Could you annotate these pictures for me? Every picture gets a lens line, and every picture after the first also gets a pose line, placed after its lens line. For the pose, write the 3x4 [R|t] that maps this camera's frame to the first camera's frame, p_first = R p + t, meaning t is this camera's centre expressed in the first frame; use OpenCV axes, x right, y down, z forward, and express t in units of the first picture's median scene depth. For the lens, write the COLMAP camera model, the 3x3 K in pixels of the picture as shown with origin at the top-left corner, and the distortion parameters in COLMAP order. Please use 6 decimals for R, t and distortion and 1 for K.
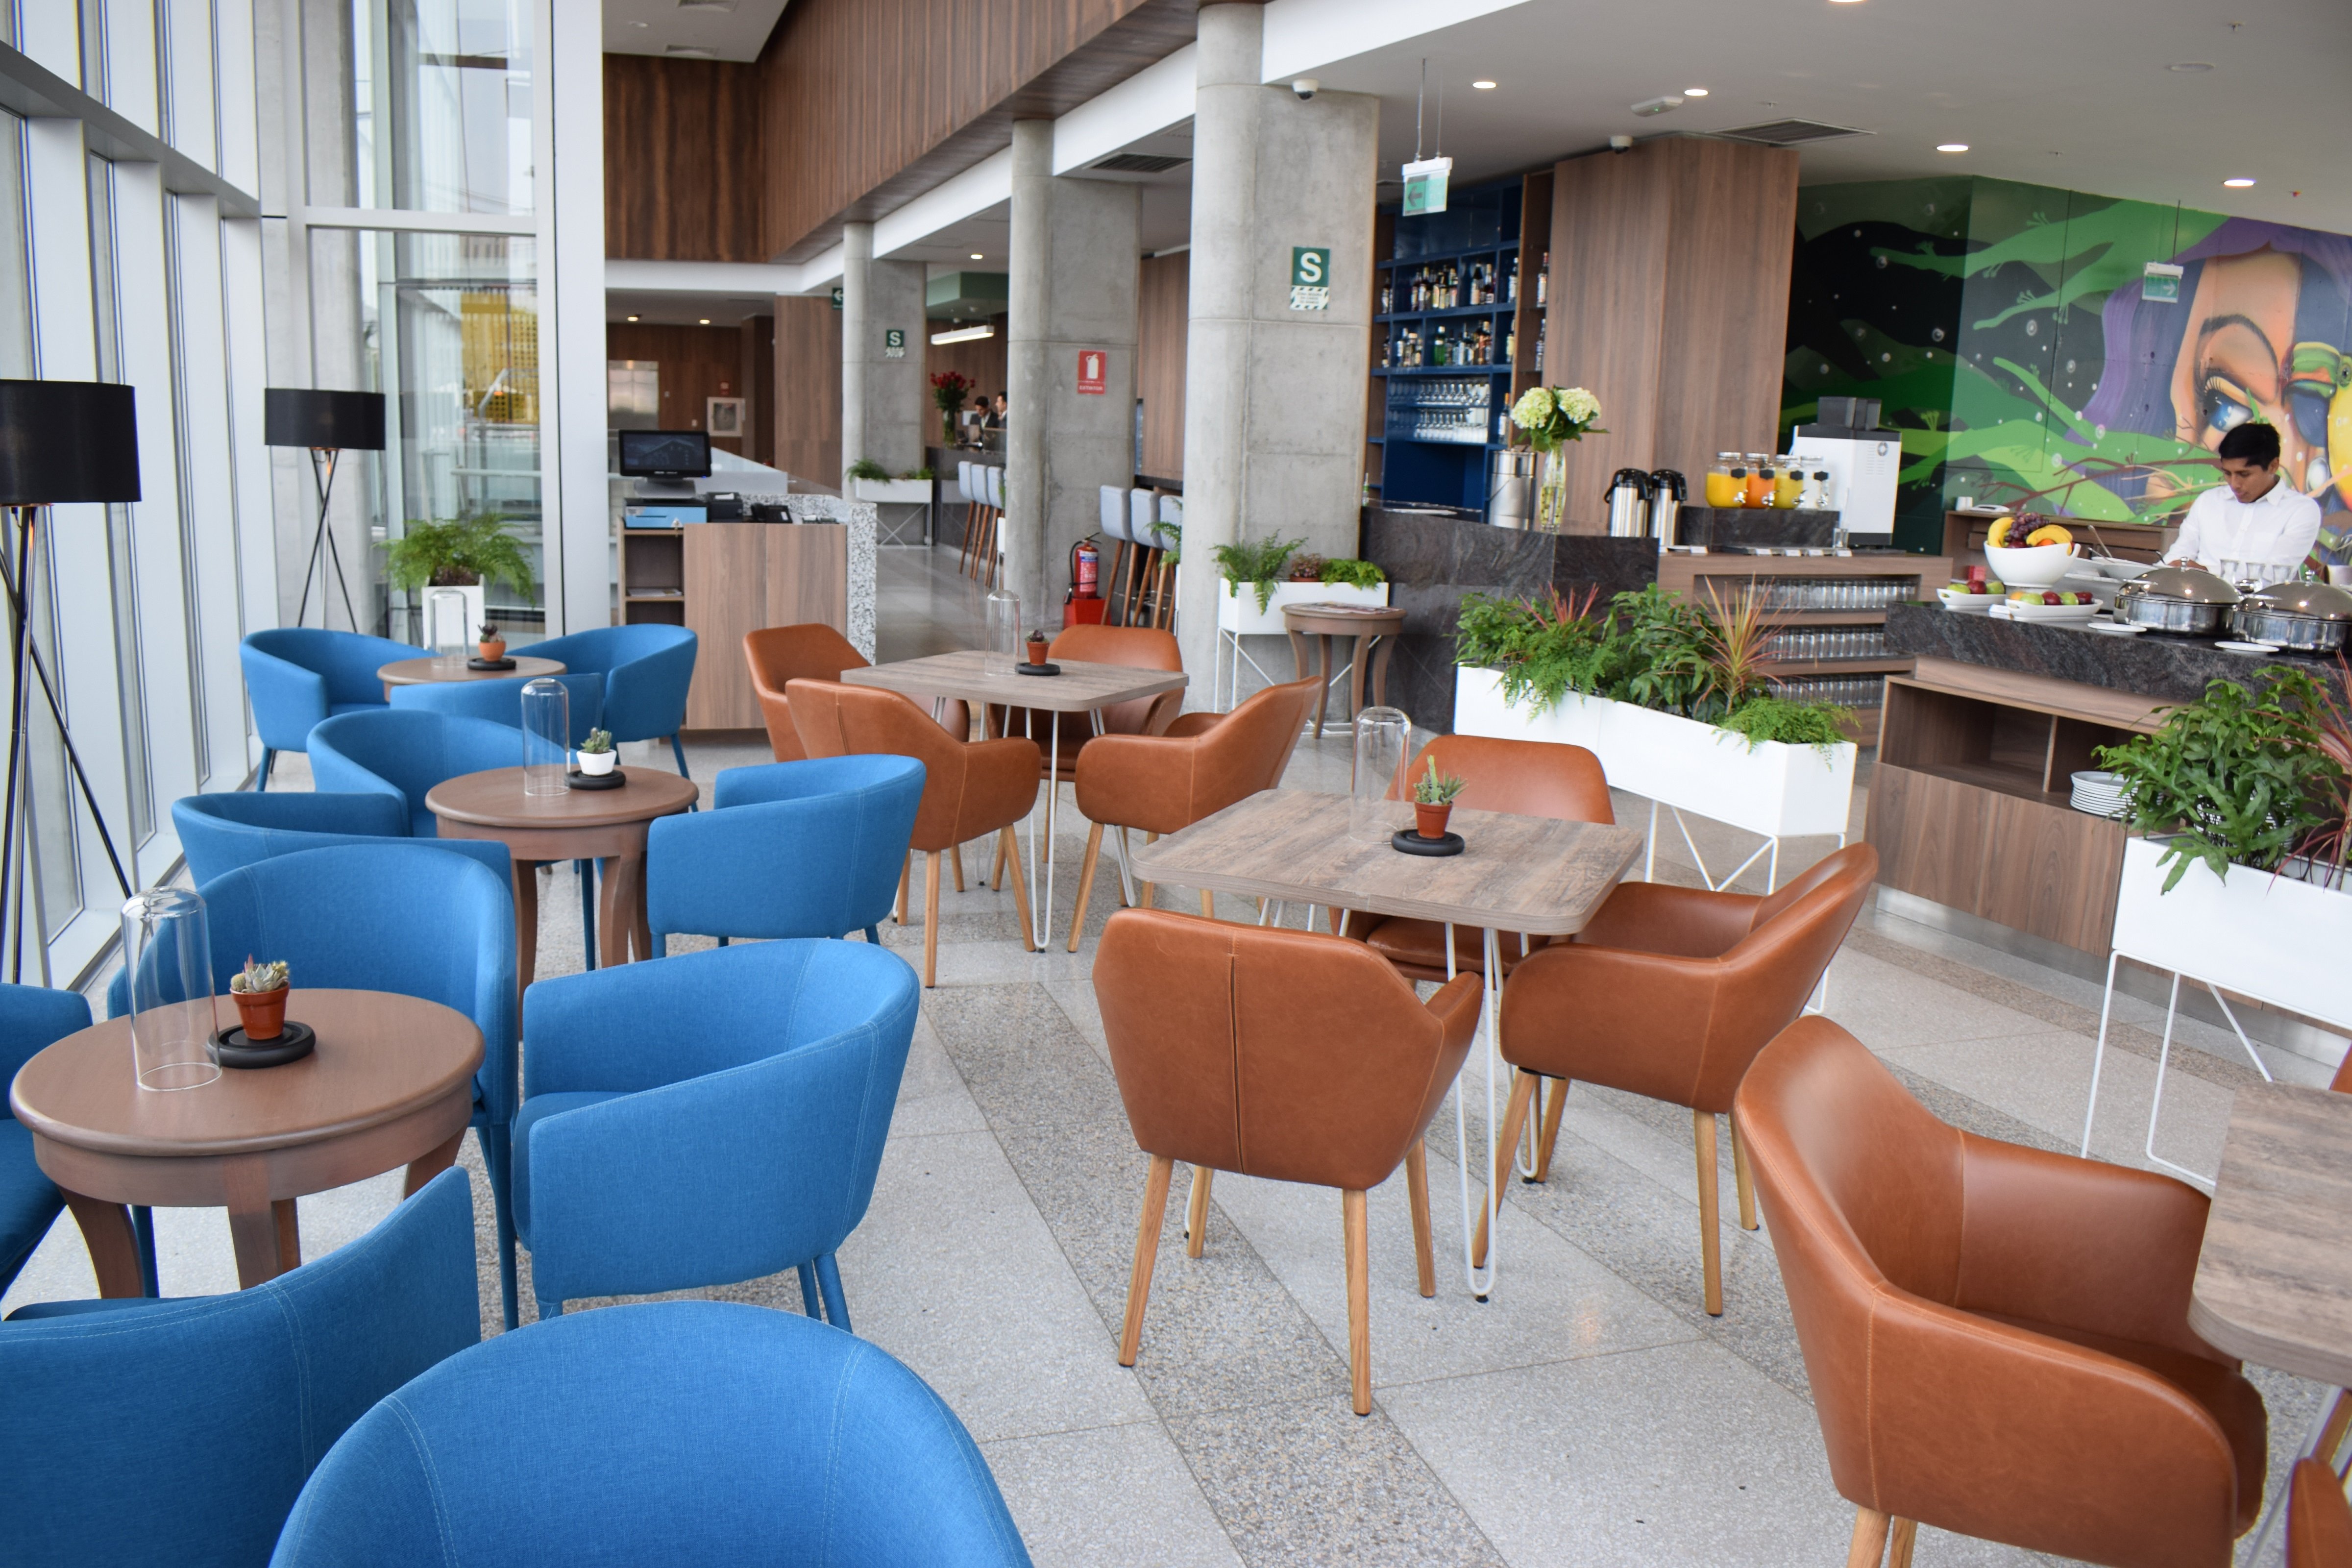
lens RADIAL K [[1853.3, 0, 1161.6], [0, 1853.3, 776.2], [0, 0, 1]] dist [-0.096786, 0.022006]
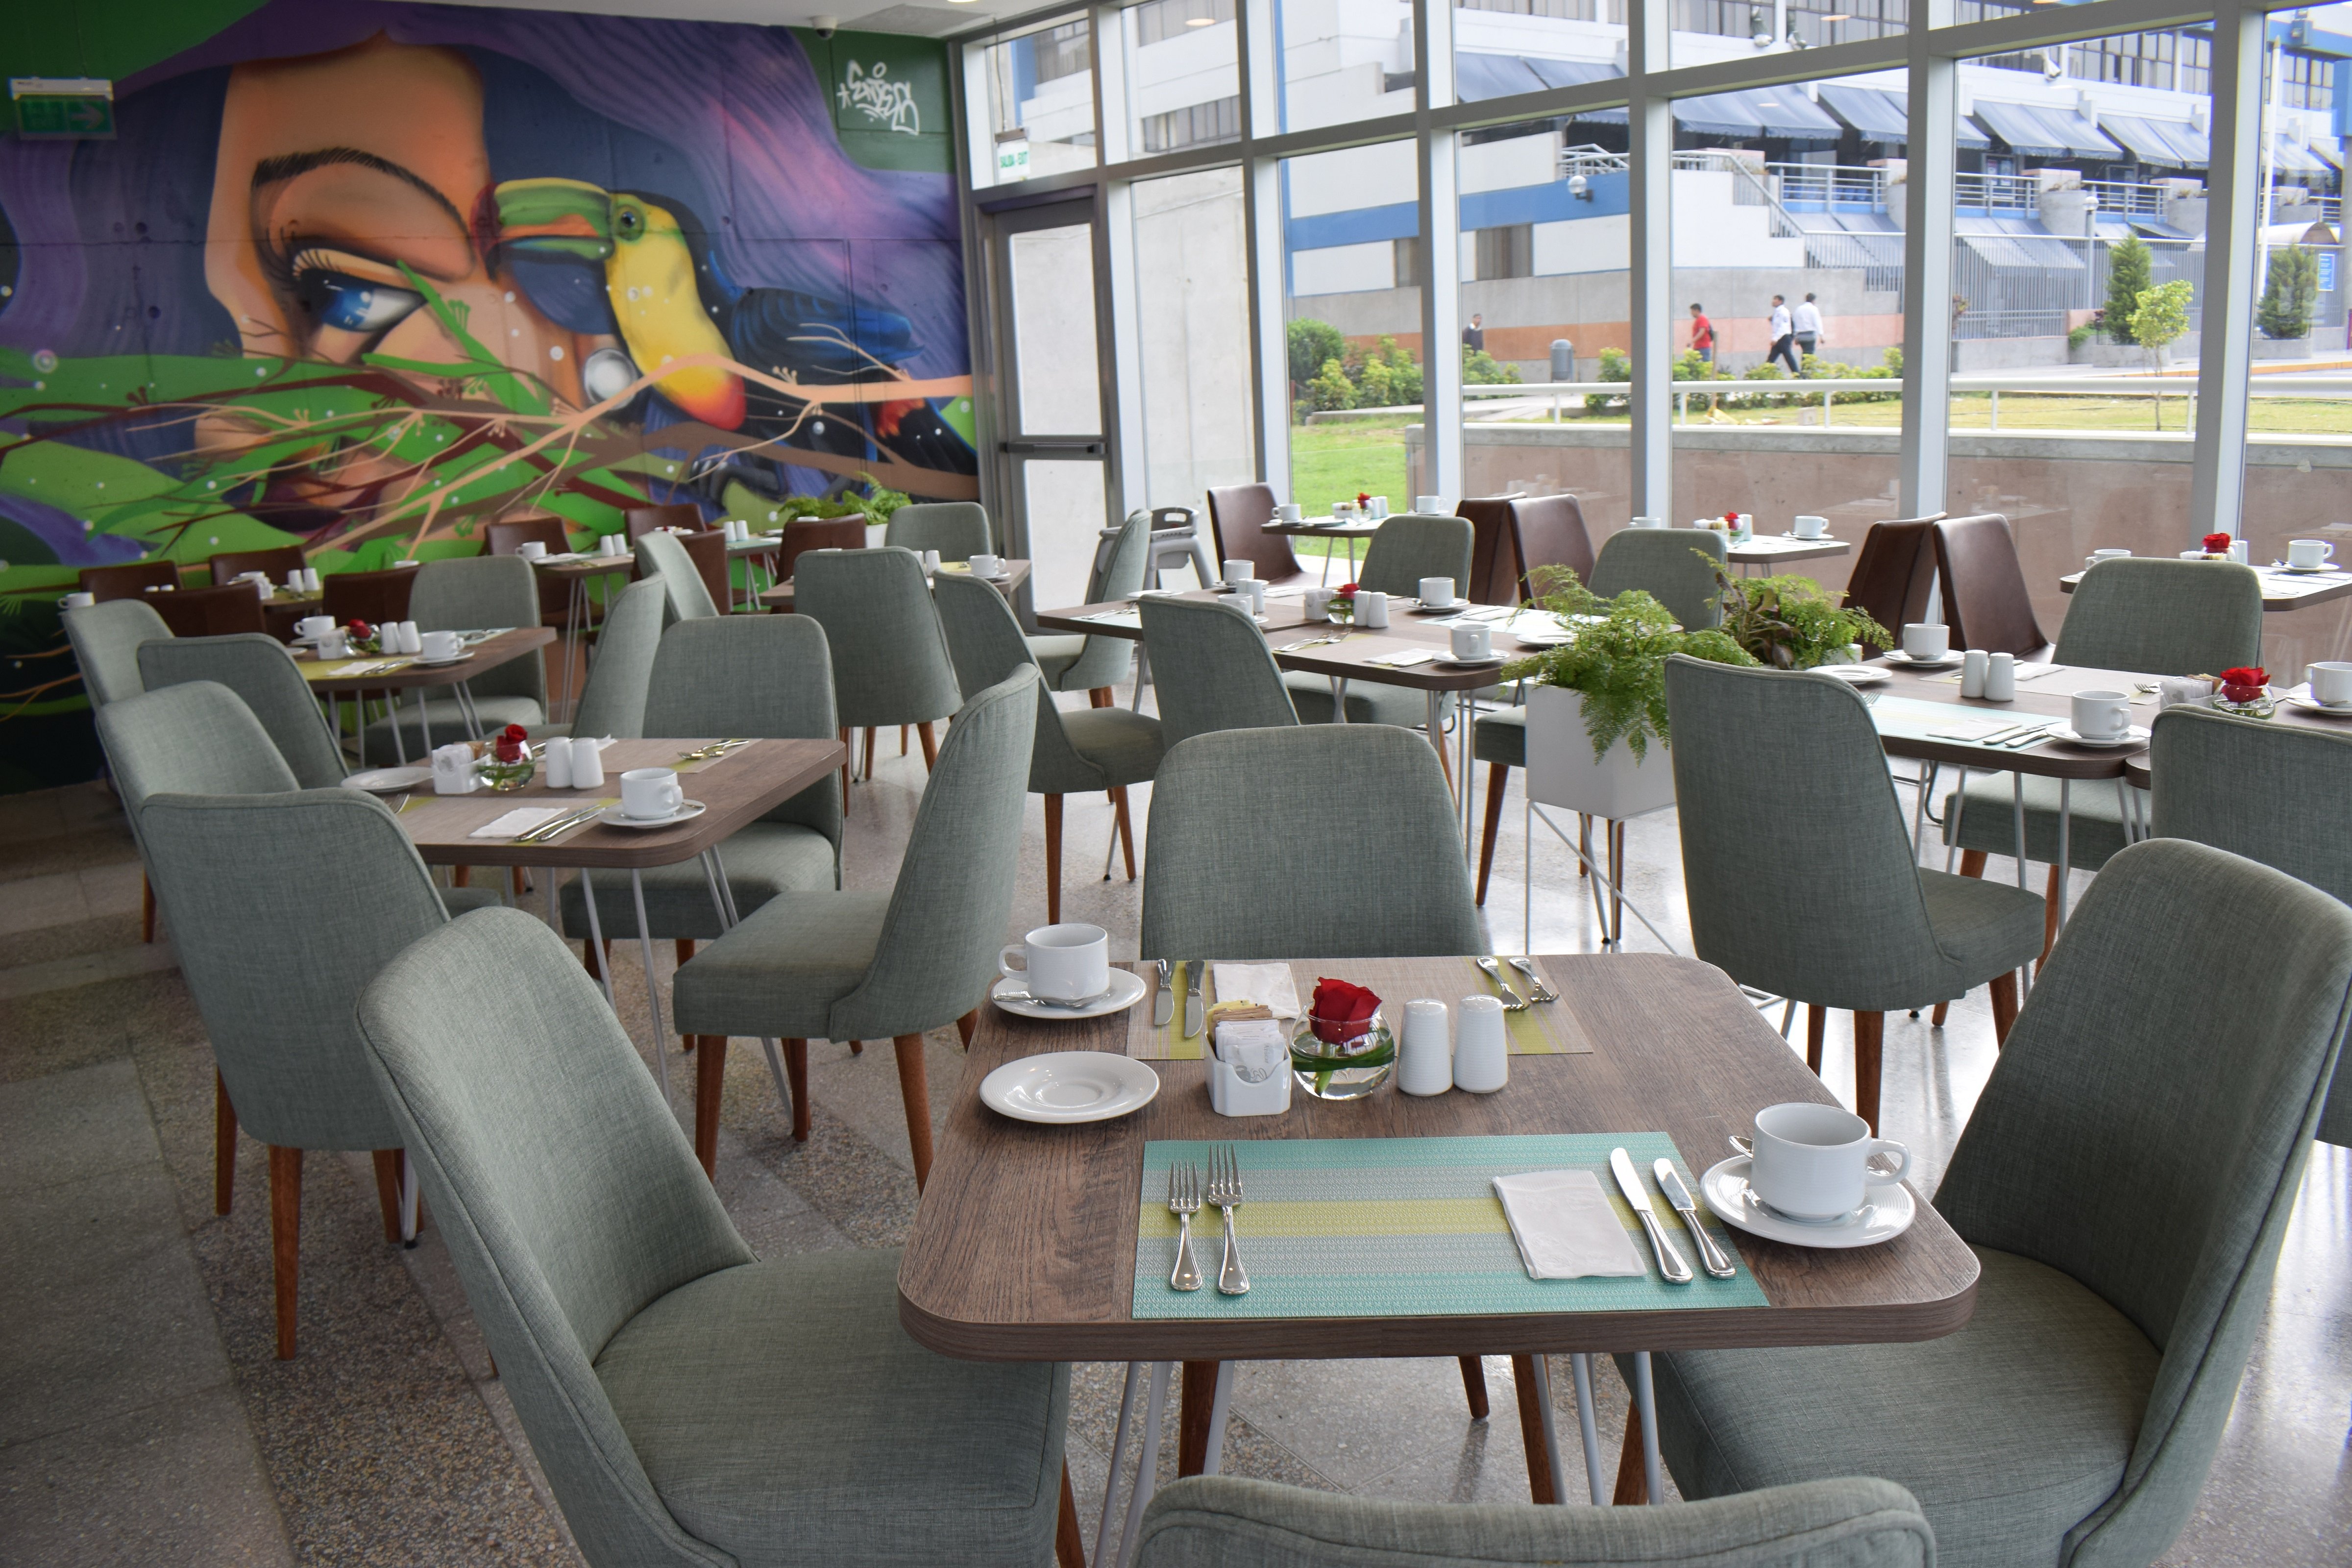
lens RADIAL K [[1853.3, 0, 1176.8], [0, 1853.3, 792.3], [0, 0, 1]] dist [-0.096786, 0.022006]
pose [[0.957176, -0.148423, 0.248565, 0.762036], [0.142876, 0.988919, 0.040314, -0.014031], [-0.251794, -0.003074, 0.967776, 0.325905]]
